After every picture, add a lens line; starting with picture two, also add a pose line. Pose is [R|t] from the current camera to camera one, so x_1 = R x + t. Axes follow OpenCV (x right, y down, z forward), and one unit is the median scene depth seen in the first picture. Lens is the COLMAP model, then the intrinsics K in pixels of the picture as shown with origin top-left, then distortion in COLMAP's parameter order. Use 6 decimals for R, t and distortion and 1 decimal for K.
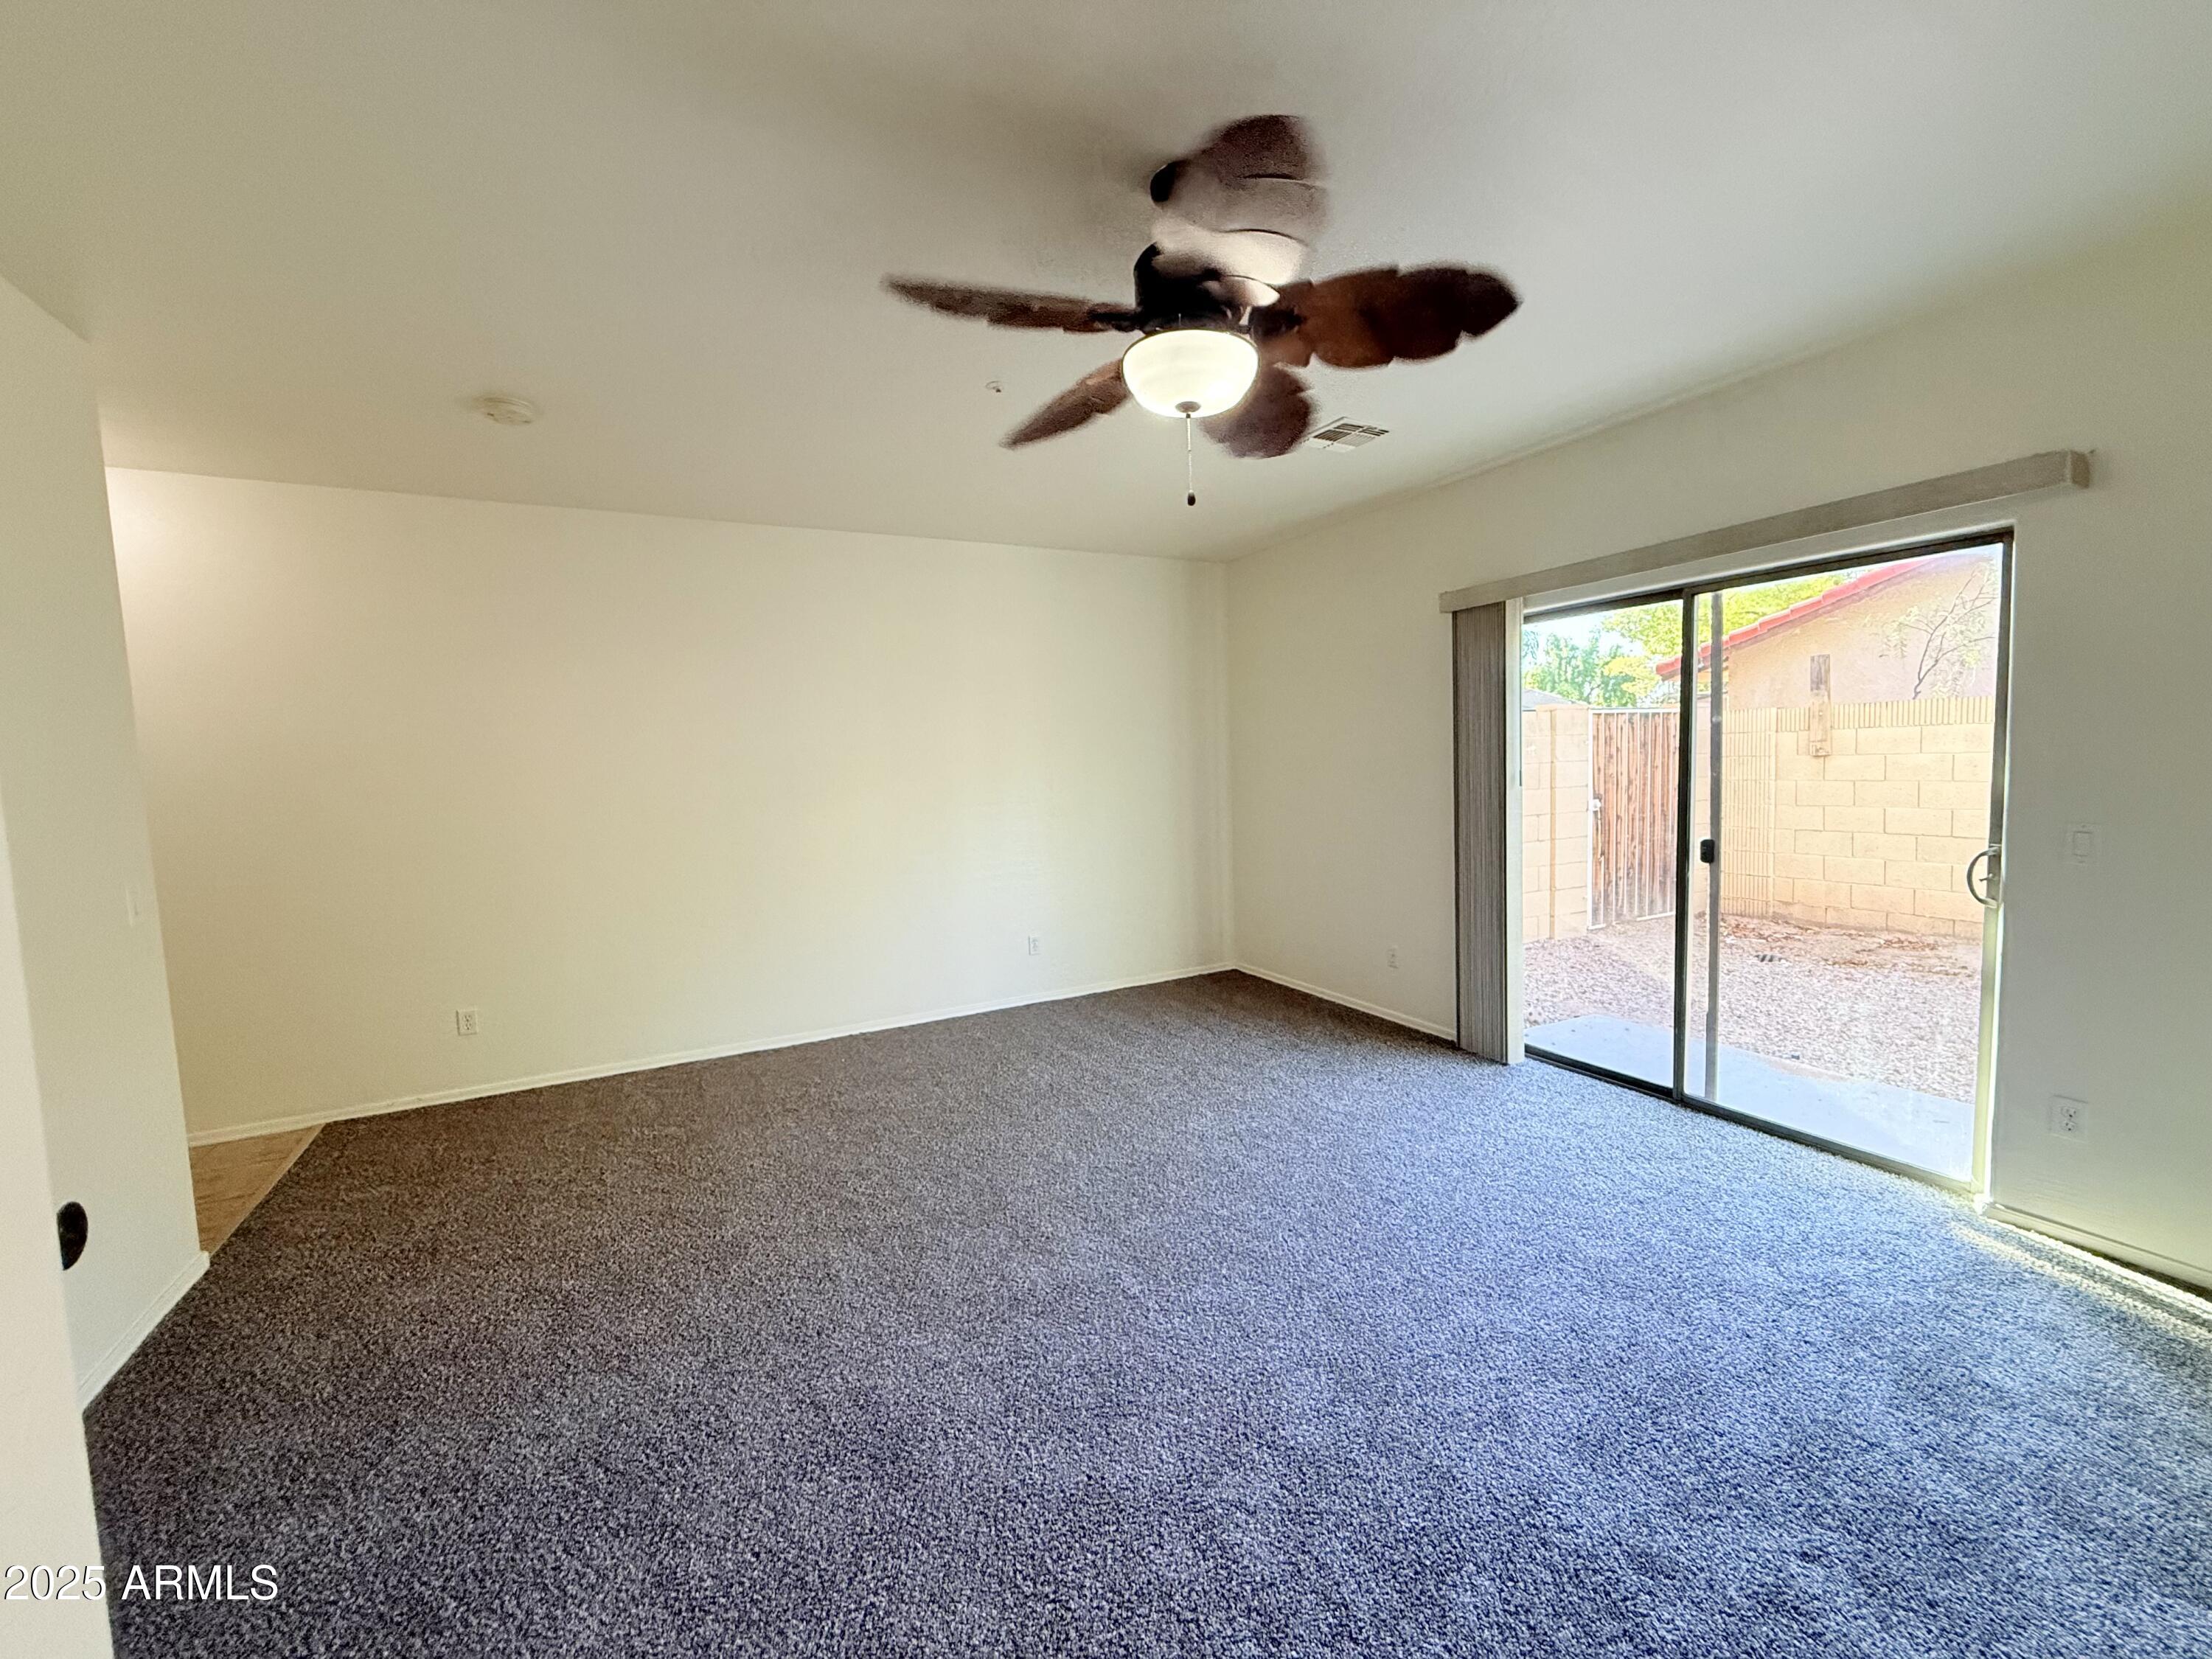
lens RADIAL K [[881.7, 0, 1104.3], [0, 881.7, 828.0], [0, 0, 1]] dist [-0.002585, 0.000948]
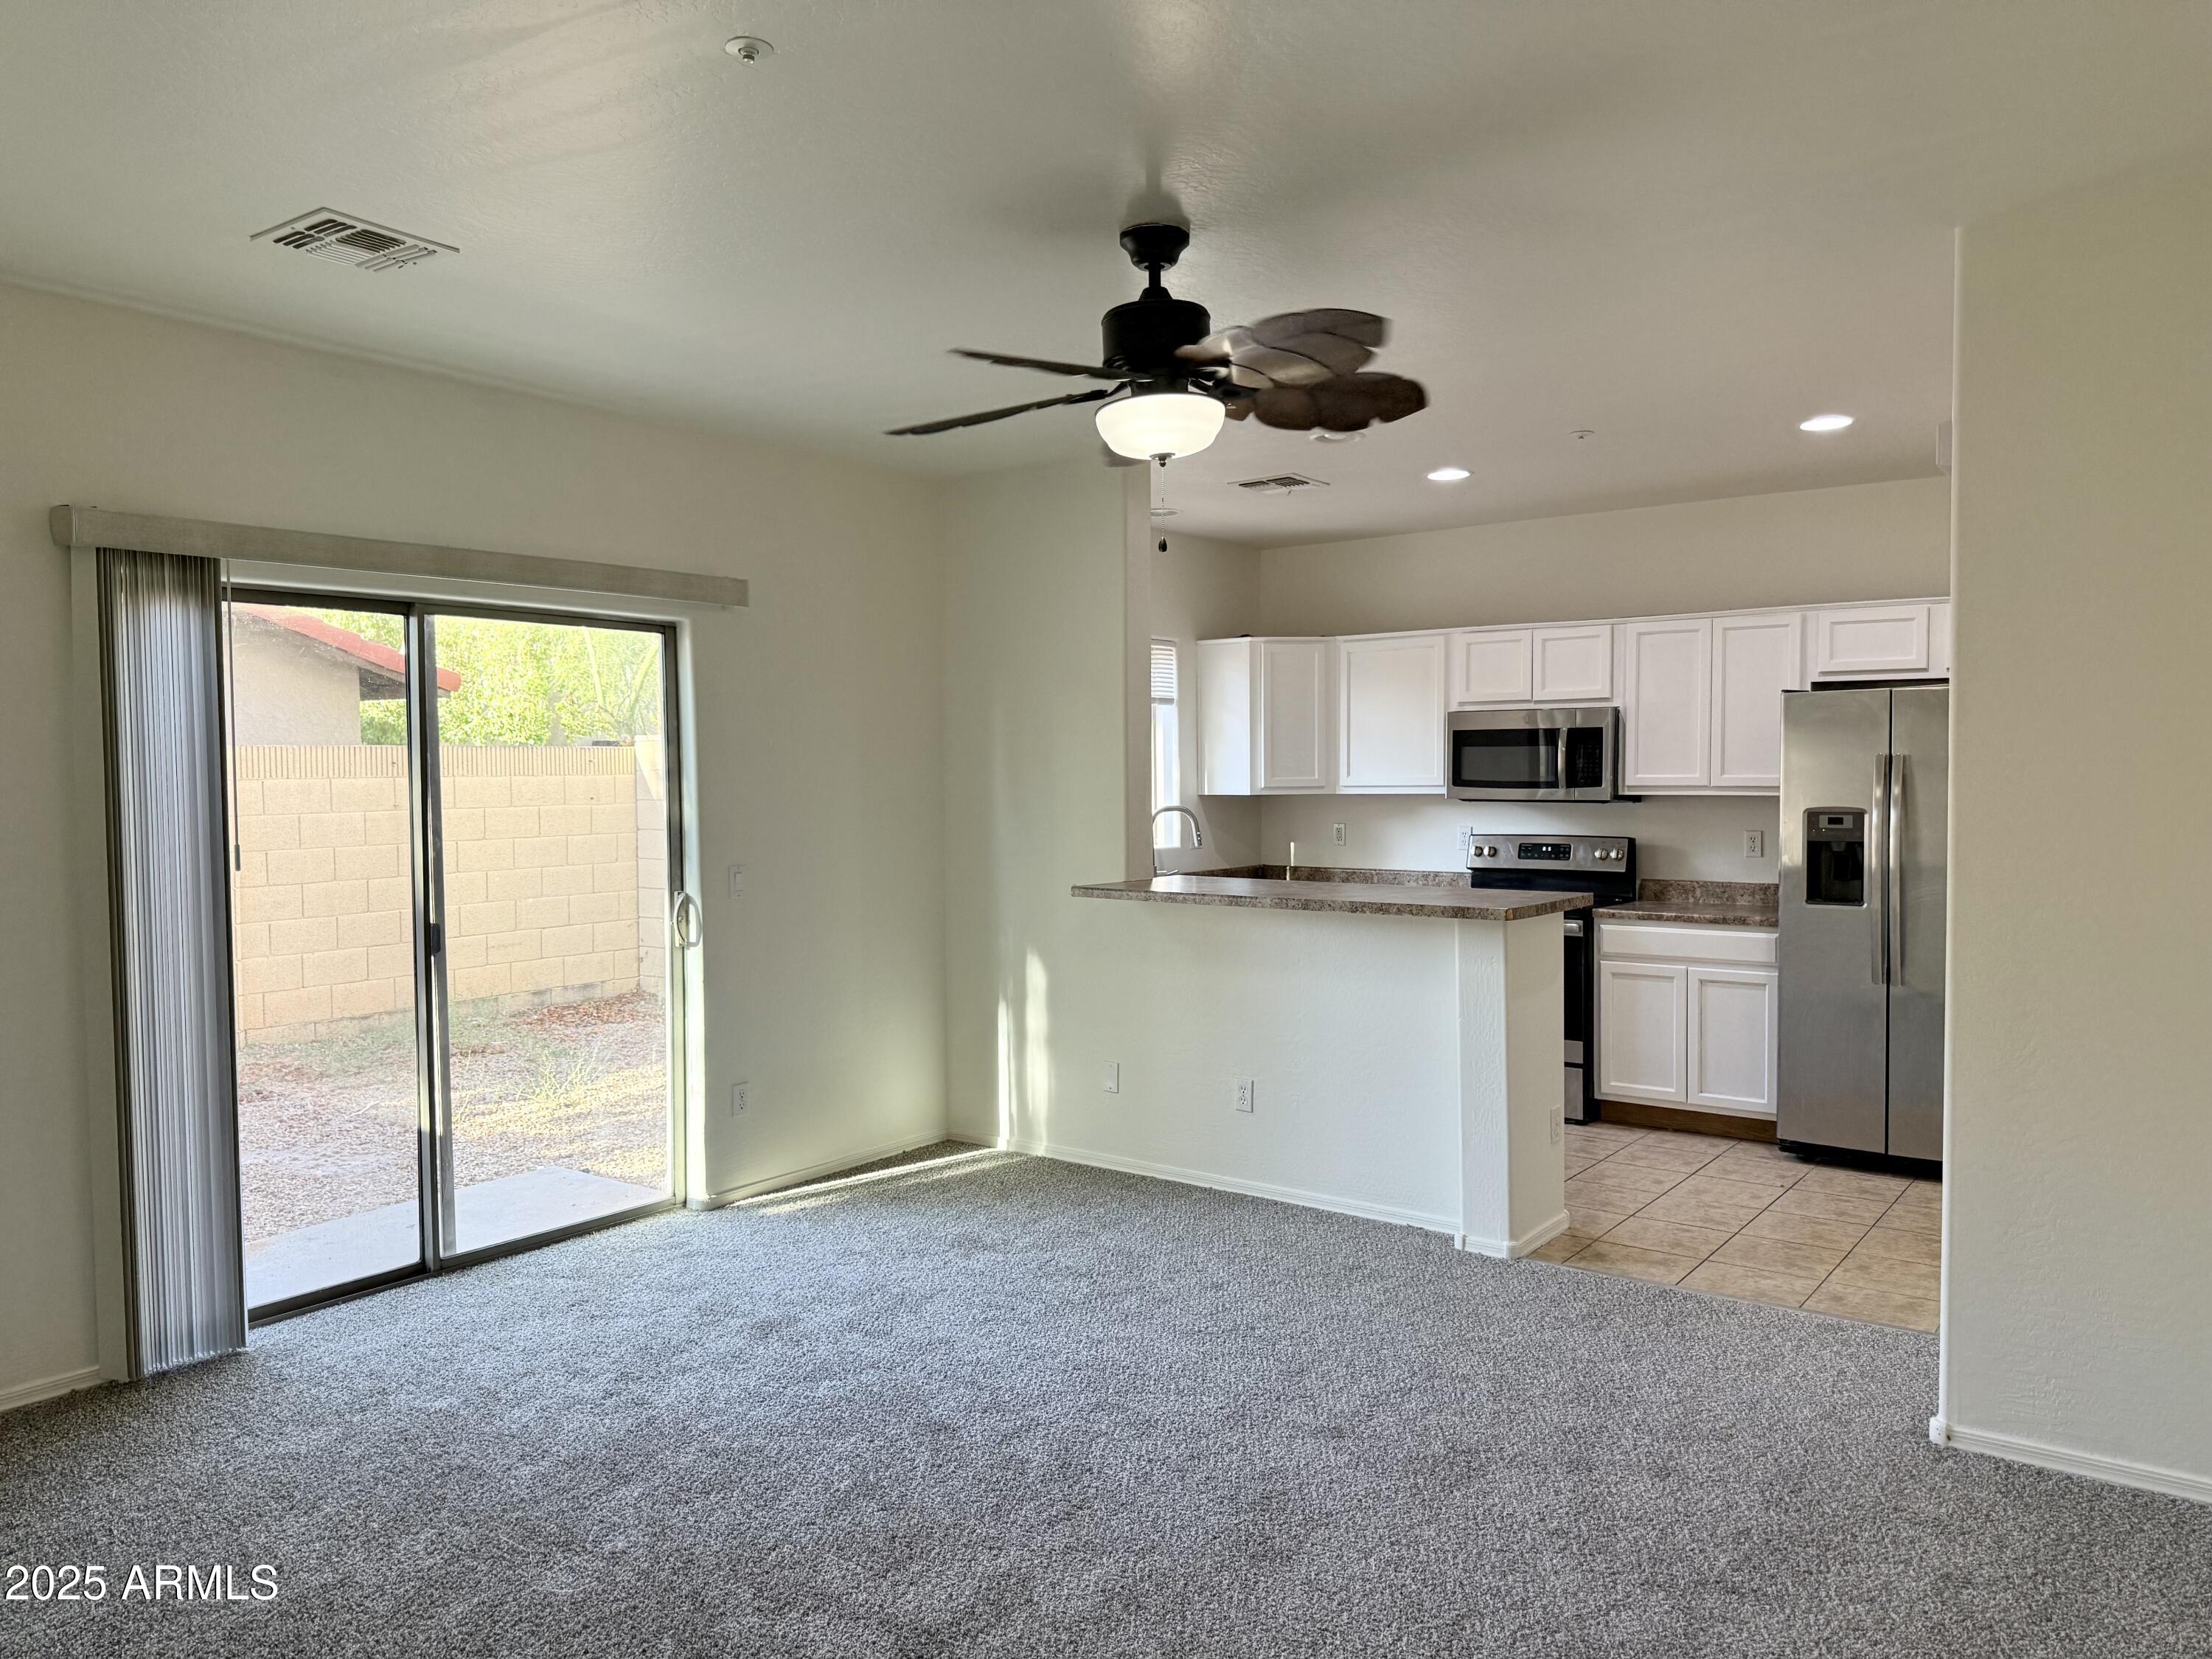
lens RADIAL K [[1556.4, 0, 1098.2], [0, 1556.4, 822.8], [0, 0, 1]] dist [0.053458, -0.075110]
pose [[-0.418644, 0.004696, 0.908138, -0.749154], [0.094167, 0.994821, 0.038265, -0.066490], [-0.903255, 0.101536, -0.416918, 0.922955]]
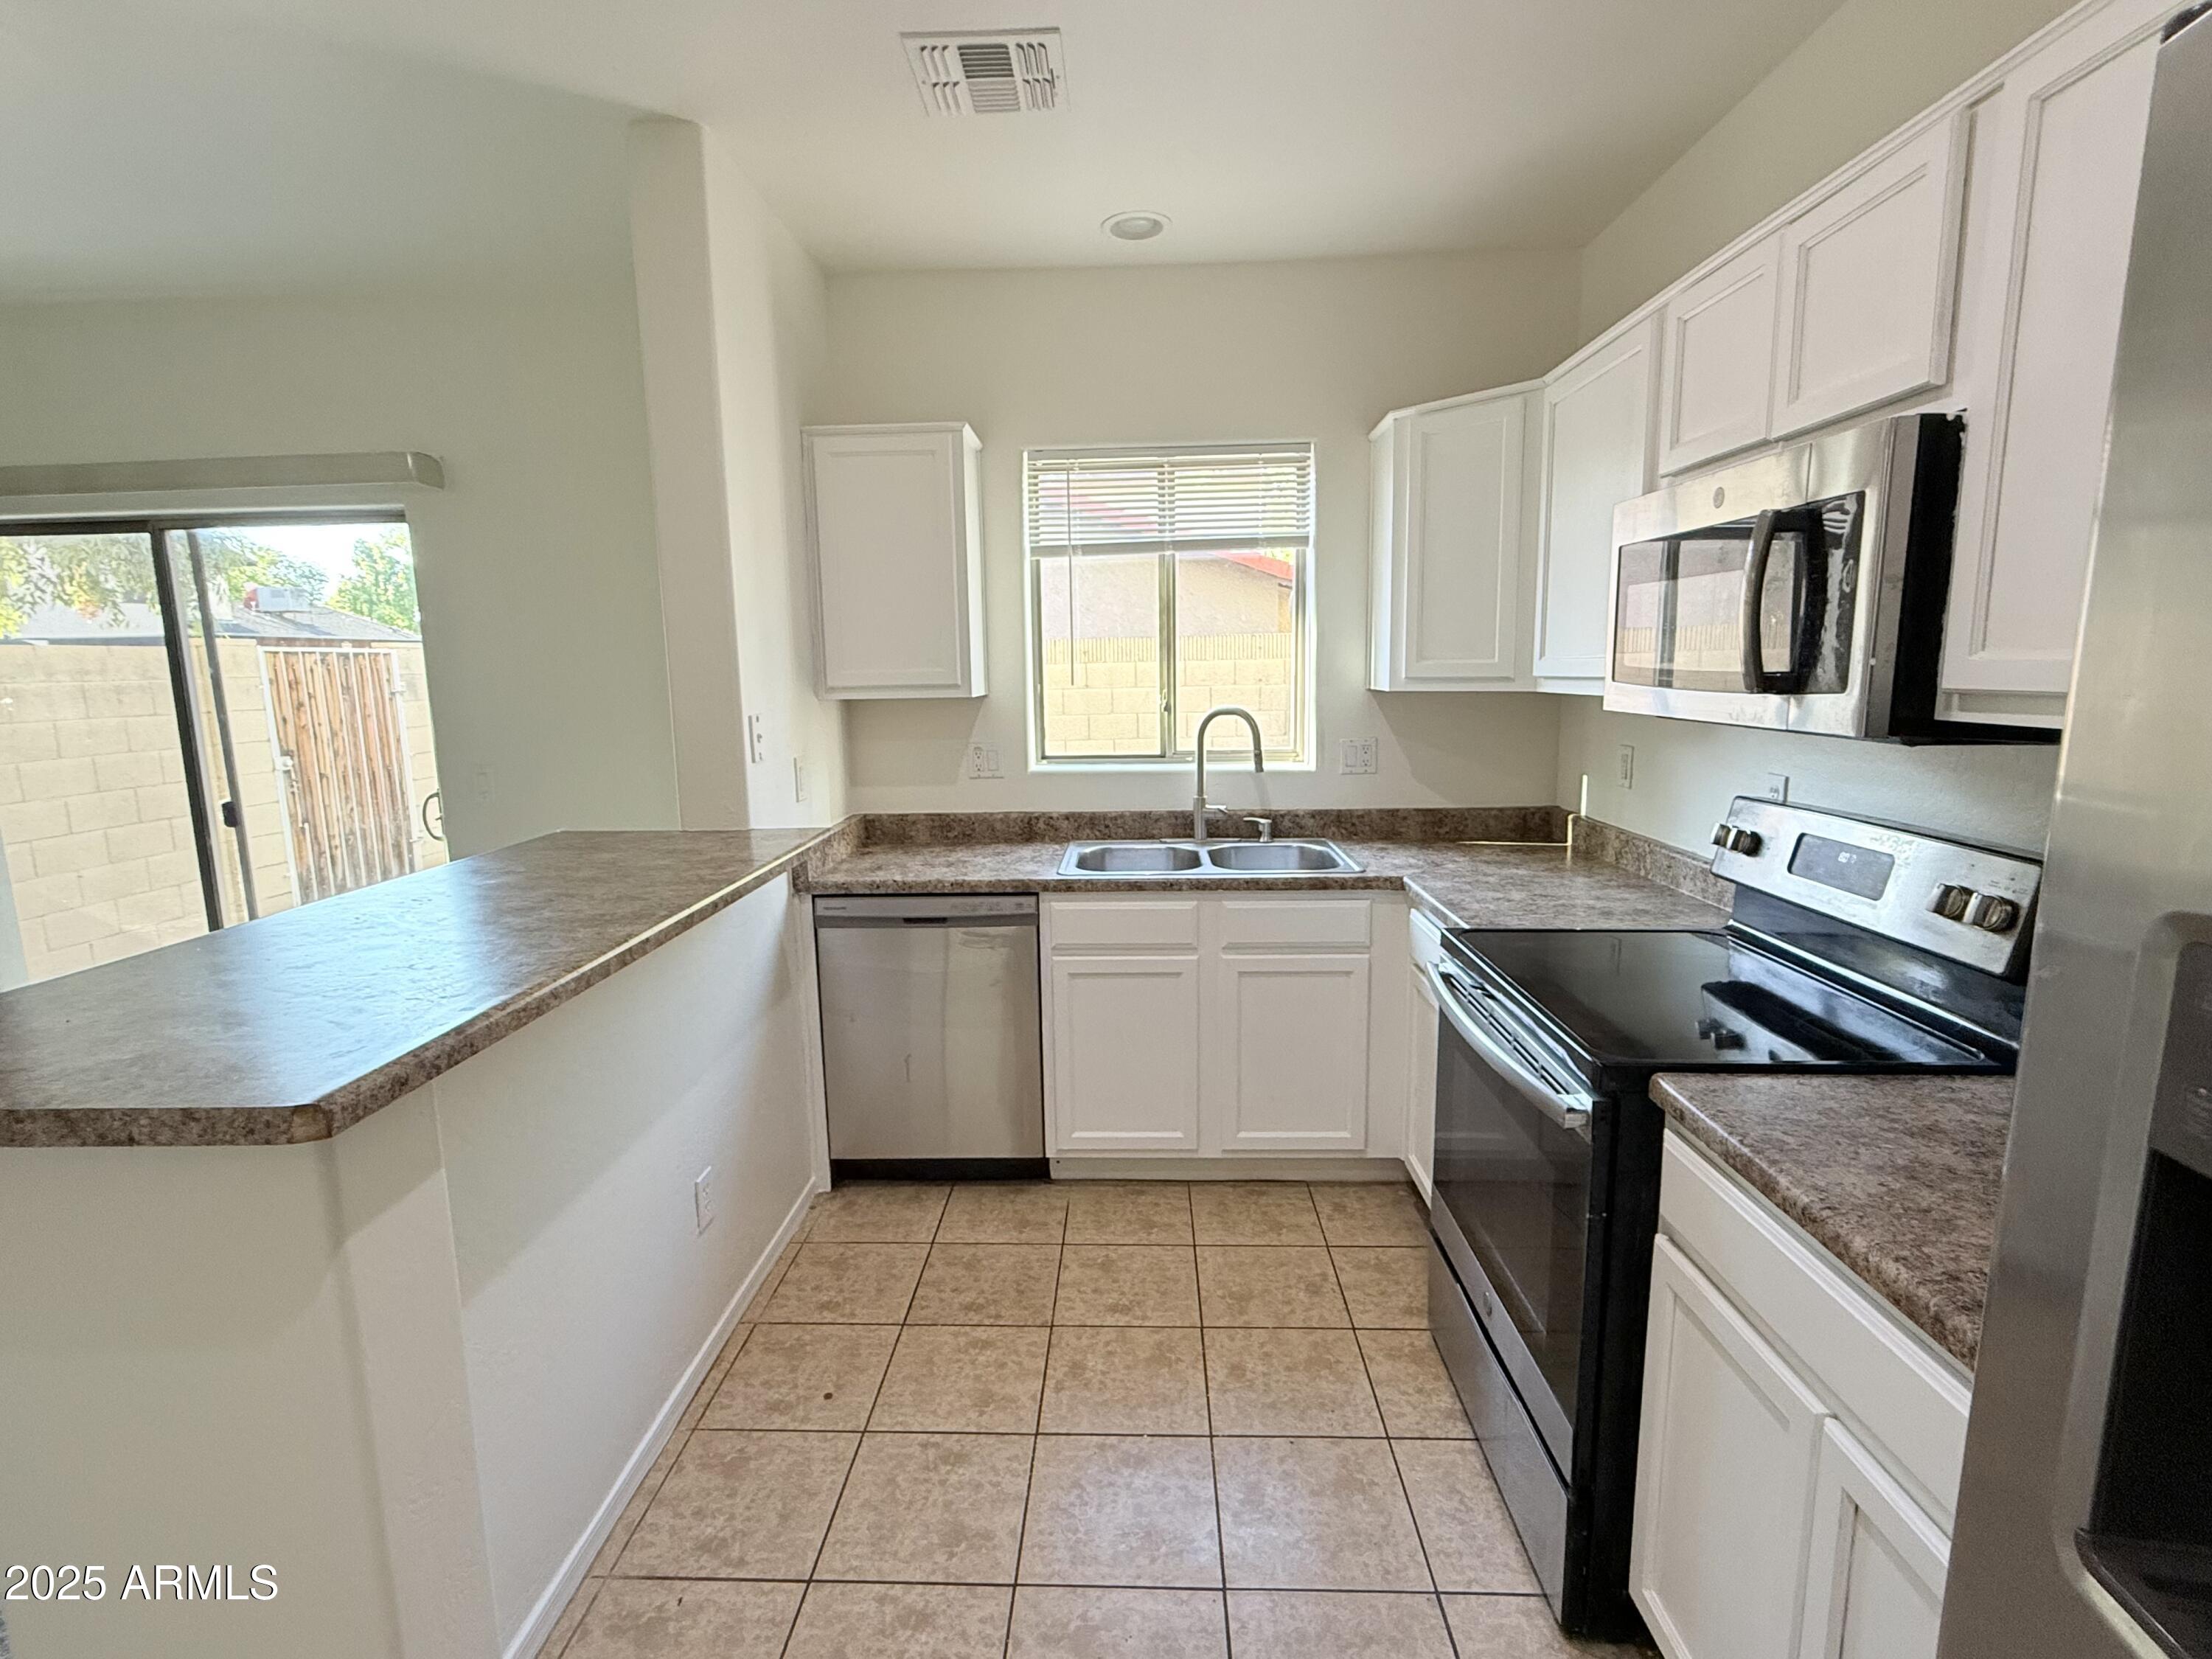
lens RADIAL K [[1048.3, 0, 1093.1], [0, 1048.3, 827.6], [0, 0, 1]] dist [0.000501, -0.000133]
pose [[0.502433, -0.109802, 0.857616, 0.176124], [0.072836, 0.993753, 0.084561, 0.011433], [-0.861543, 0.019979, 0.507292, -0.300012]]
